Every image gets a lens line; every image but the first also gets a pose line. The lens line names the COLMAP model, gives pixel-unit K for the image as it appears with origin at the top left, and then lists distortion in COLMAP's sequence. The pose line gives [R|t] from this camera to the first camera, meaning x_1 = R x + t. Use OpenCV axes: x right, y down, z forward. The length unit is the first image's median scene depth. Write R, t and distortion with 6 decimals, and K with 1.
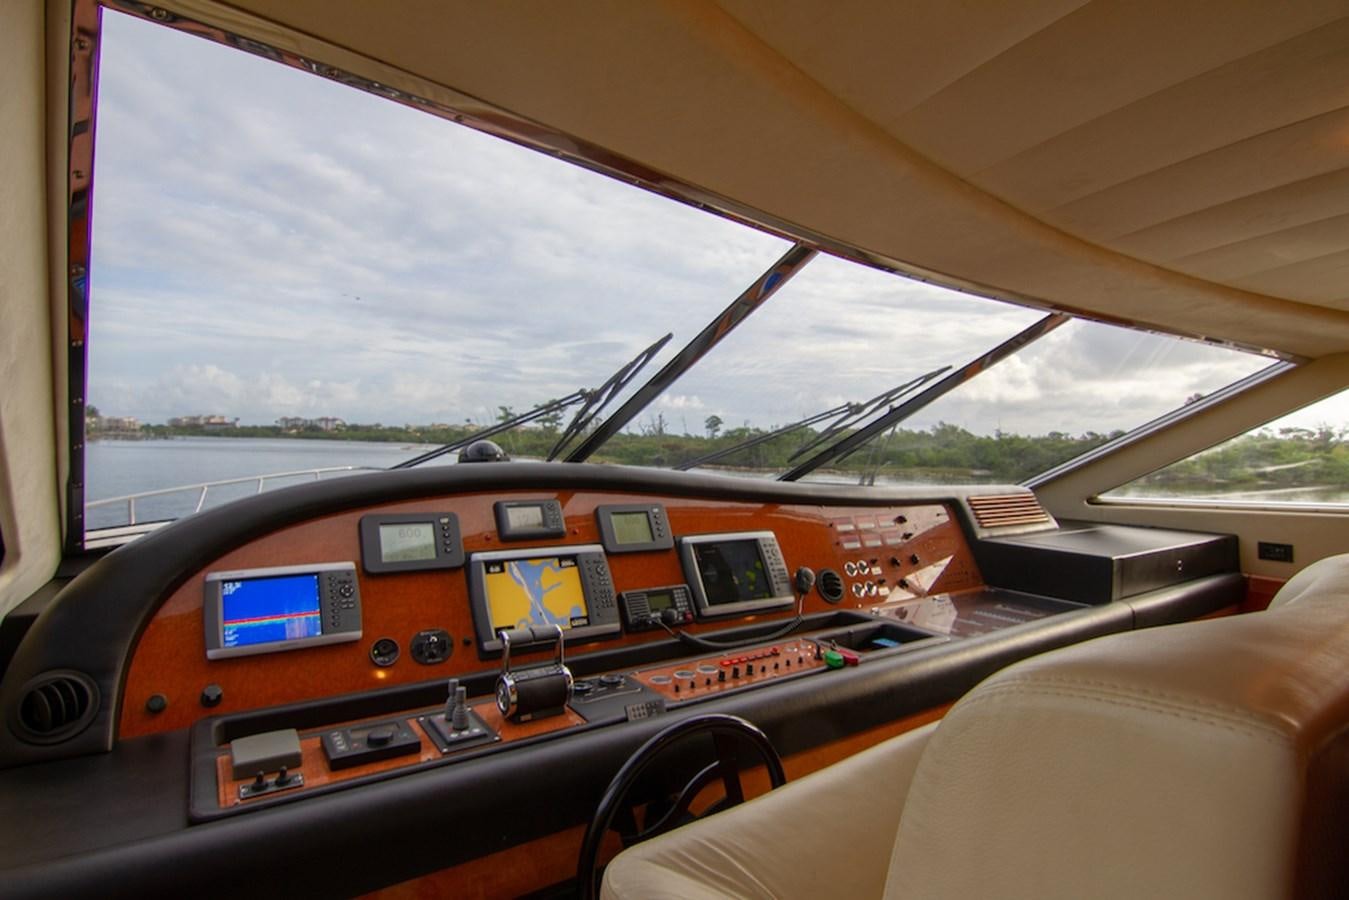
lens RADIAL K [[680.6, 0, 674.5], [0, 680.6, 450.0], [0, 0, 1]] dist [-0.000889, -0.000117]
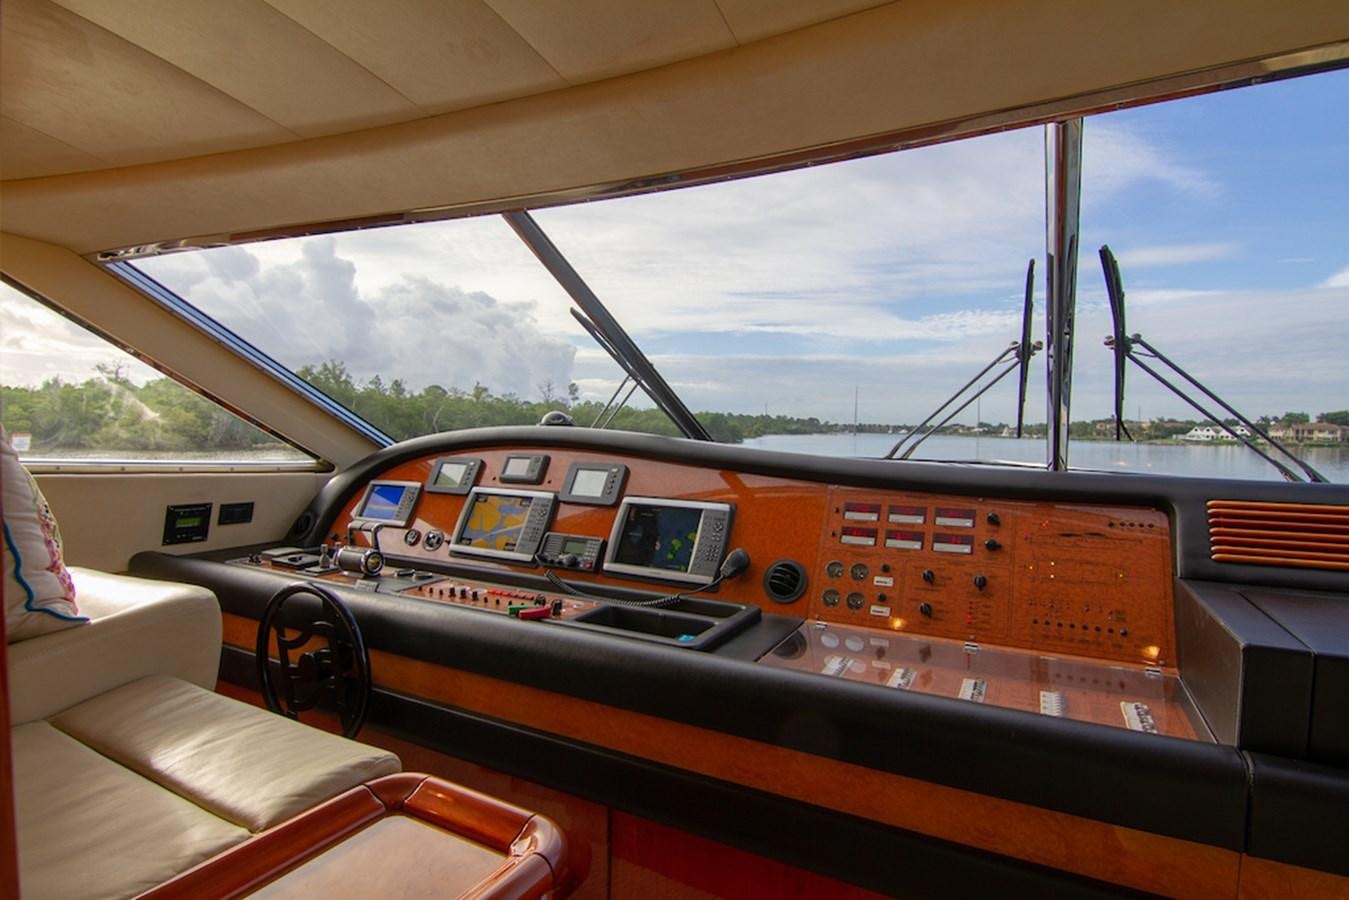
lens RADIAL K [[680.6, 0, 674.5], [0, 680.6, 450.0], [0, 0, 1]] dist [-0.000889, -0.000117]
pose [[0.439410, 0.022344, -0.898008, 1.040961], [0.005960, 0.999596, 0.027788, 0.025451], [0.898267, -0.017563, 0.439100, 0.620474]]
